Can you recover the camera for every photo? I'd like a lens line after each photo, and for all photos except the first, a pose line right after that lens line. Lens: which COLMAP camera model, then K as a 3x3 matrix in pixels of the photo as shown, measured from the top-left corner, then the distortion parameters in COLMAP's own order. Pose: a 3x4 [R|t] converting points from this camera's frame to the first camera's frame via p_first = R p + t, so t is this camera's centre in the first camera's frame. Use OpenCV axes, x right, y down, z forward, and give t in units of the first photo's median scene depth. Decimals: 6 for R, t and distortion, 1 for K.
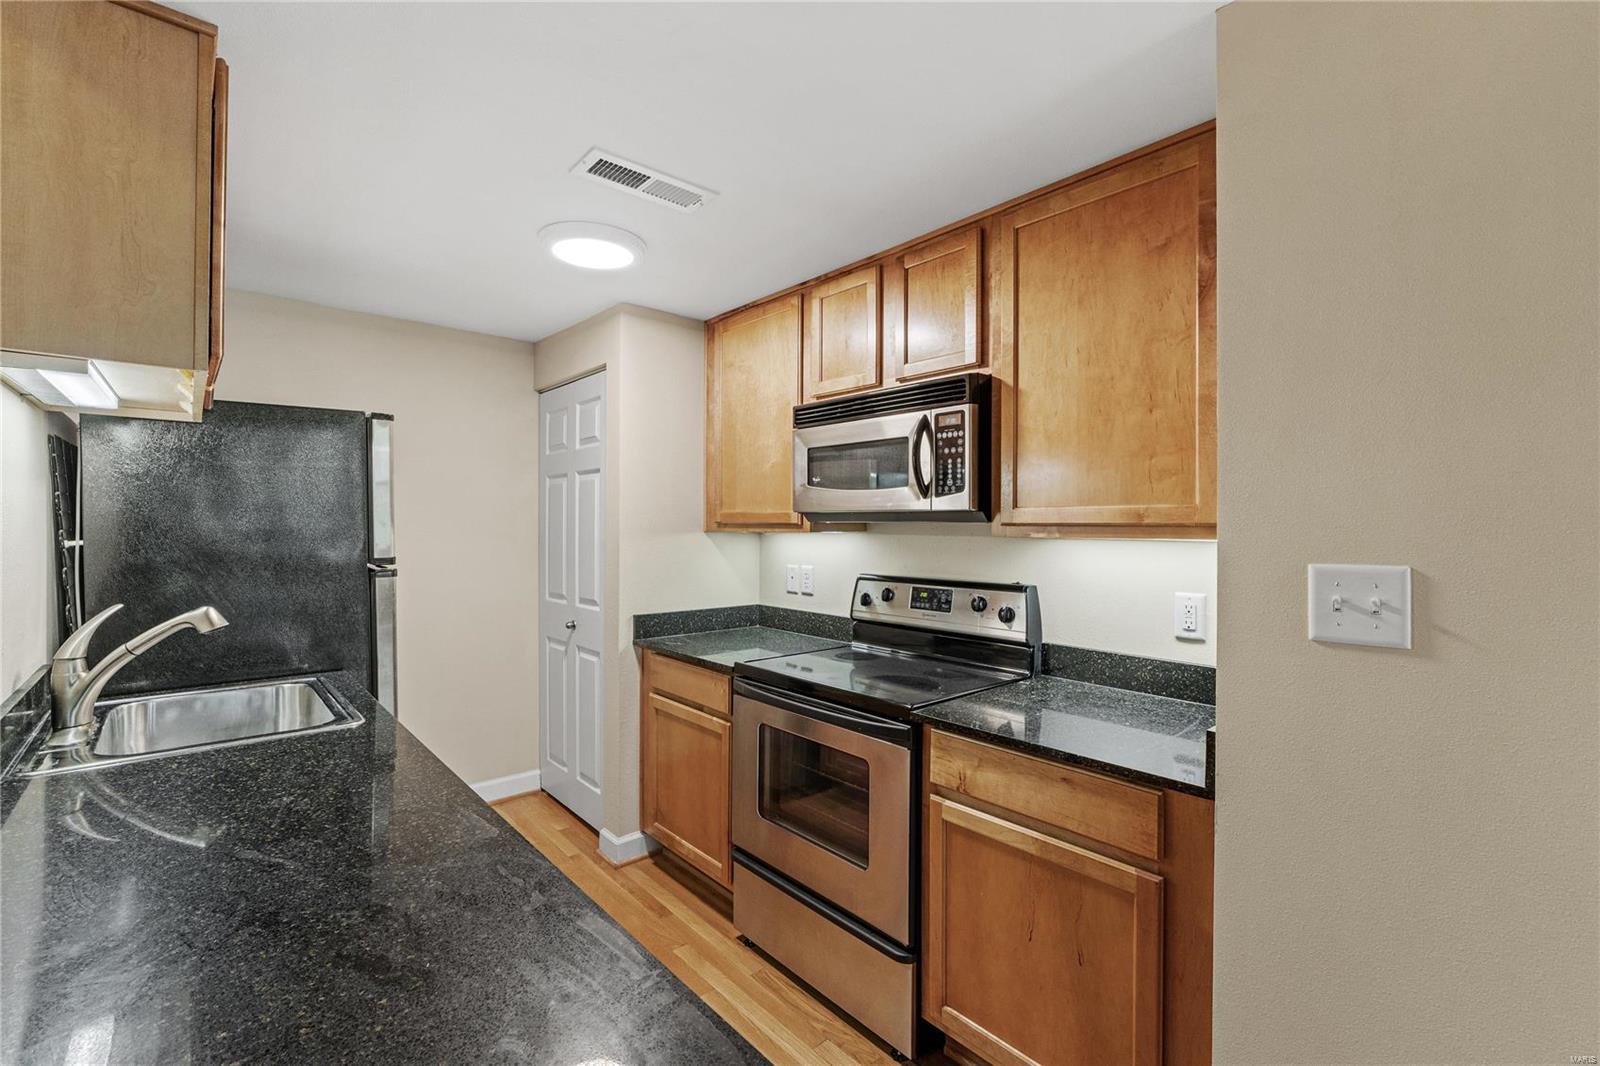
lens RADIAL K [[678.6, 0, 804.6], [0, 678.6, 525.9], [0, 0, 1]] dist [0.001294, -0.000053]
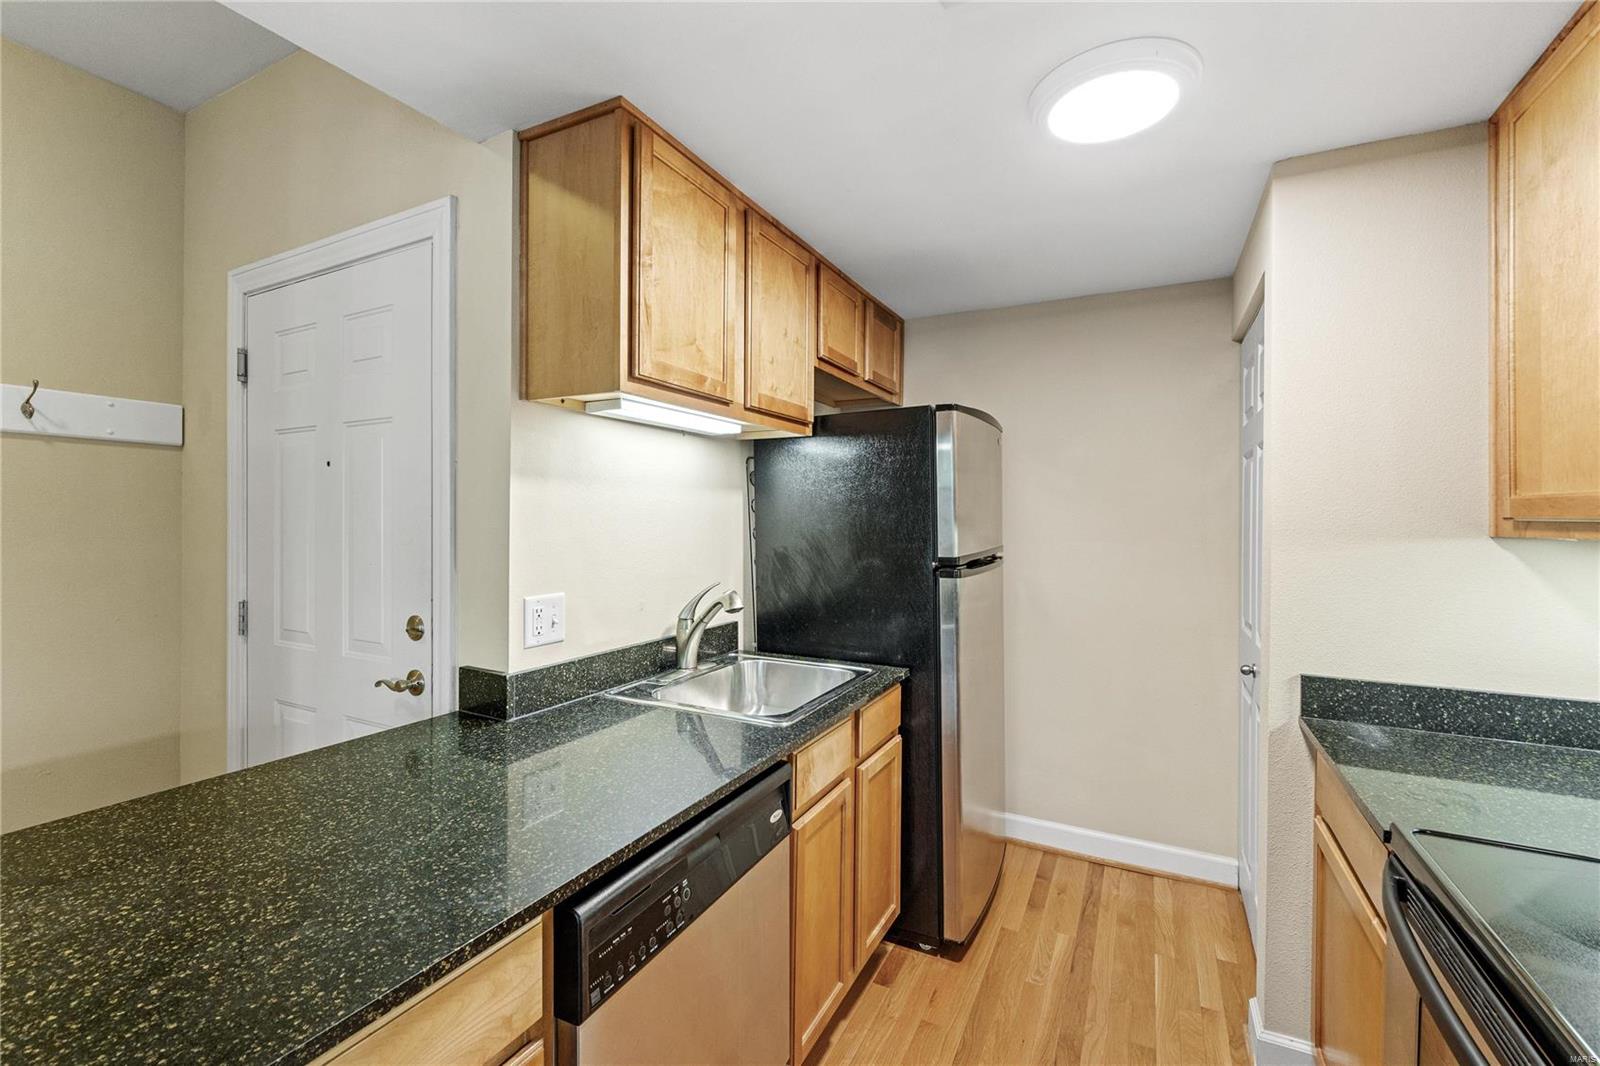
lens RADIAL K [[678.6, 0, 803.1], [0, 678.6, 520.9], [0, 0, 1]] dist [0.001294, -0.000053]
pose [[0.368265, -0.000448, -0.929721, 0.139924], [-0.006271, 0.999976, -0.002966, 0.000678], [0.929700, 0.006923, 0.368254, 0.360698]]
